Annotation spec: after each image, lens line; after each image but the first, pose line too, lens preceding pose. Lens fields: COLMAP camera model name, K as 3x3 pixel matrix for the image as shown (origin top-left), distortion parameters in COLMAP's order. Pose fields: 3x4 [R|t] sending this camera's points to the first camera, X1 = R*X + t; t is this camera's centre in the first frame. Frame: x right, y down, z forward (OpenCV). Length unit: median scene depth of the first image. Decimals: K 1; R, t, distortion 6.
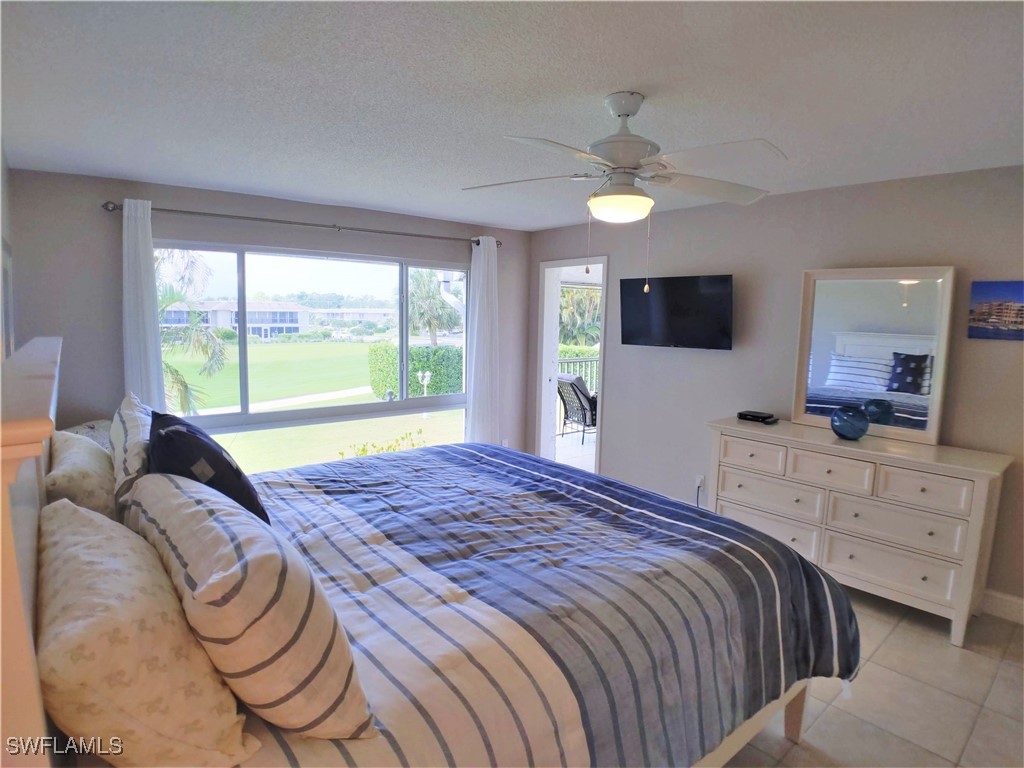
lens RADIAL K [[562.4, 0, 509.3], [0, 562.4, 379.5], [0, 0, 1]] dist [-0.089065, 0.008050]
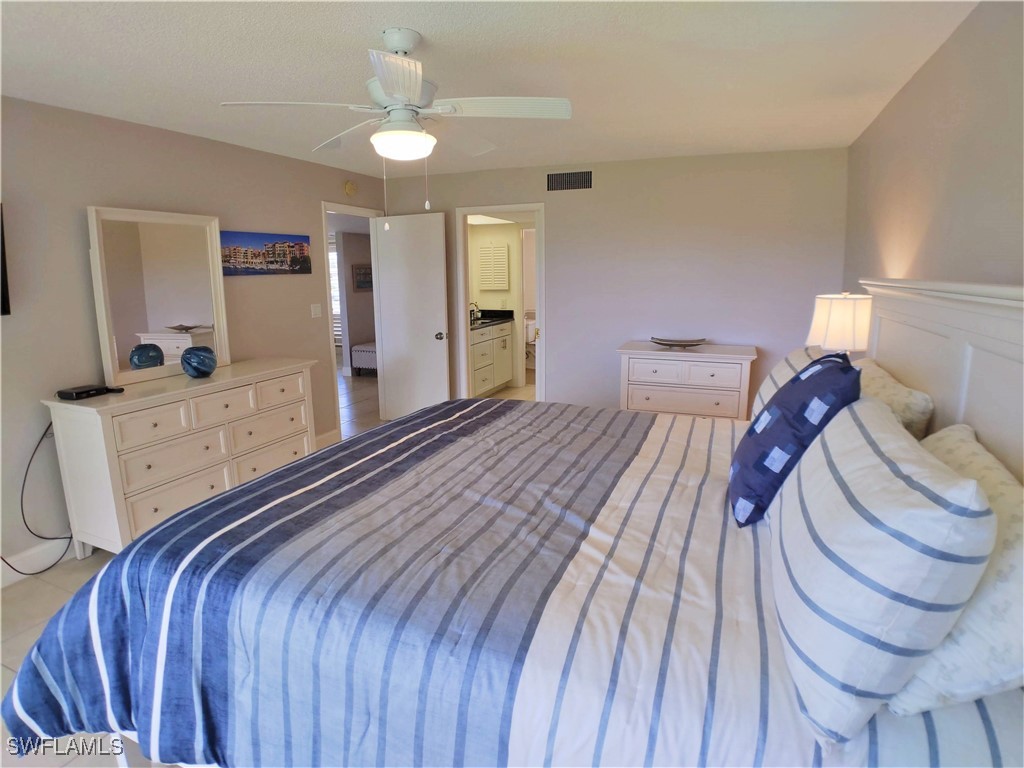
lens RADIAL K [[562.4, 0, 513.5], [0, 562.4, 382.5], [0, 0, 1]] dist [-0.089065, 0.008050]
pose [[-0.482807, -0.178737, 0.857292, -0.651397], [0.102241, 0.960750, 0.257887, -0.103520], [-0.869738, 0.212161, -0.445583, 1.071094]]
